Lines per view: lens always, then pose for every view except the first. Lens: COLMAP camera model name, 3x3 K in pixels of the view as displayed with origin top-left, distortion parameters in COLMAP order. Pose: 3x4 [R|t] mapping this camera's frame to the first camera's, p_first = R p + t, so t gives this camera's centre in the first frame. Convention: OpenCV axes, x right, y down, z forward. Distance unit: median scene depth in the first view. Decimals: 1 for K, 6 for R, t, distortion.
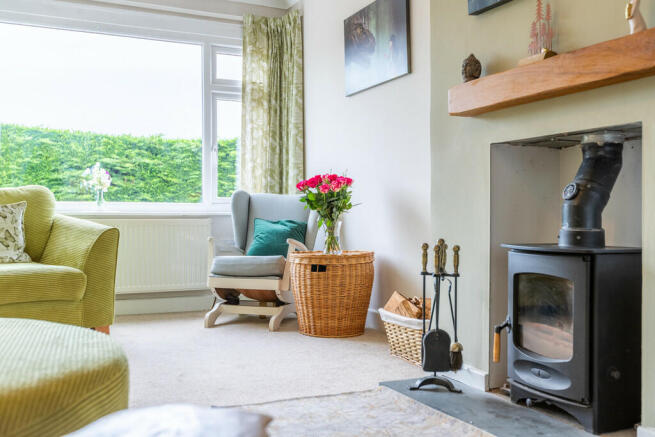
lens RADIAL K [[652.7, 0, 327.5], [0, 652.7, 218.5], [0, 0, 1]] dist [0.004228, 0.000931]
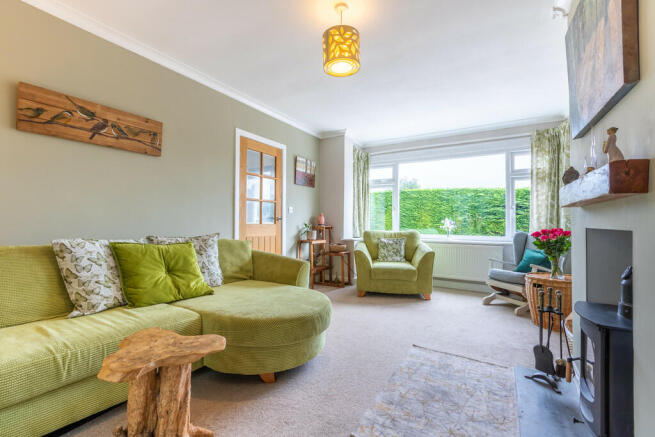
lens RADIAL K [[302.8, 0, 327.5], [0, 302.8, 218.5], [0, 0, 1]] dist [-0.000585, 0.000087]
pose [[0.548966, -0.002069, -0.835842, 0.255285], [-0.006143, 0.999960, -0.006510, -0.066183], [0.835822, 0.008708, 0.548932, 0.086290]]
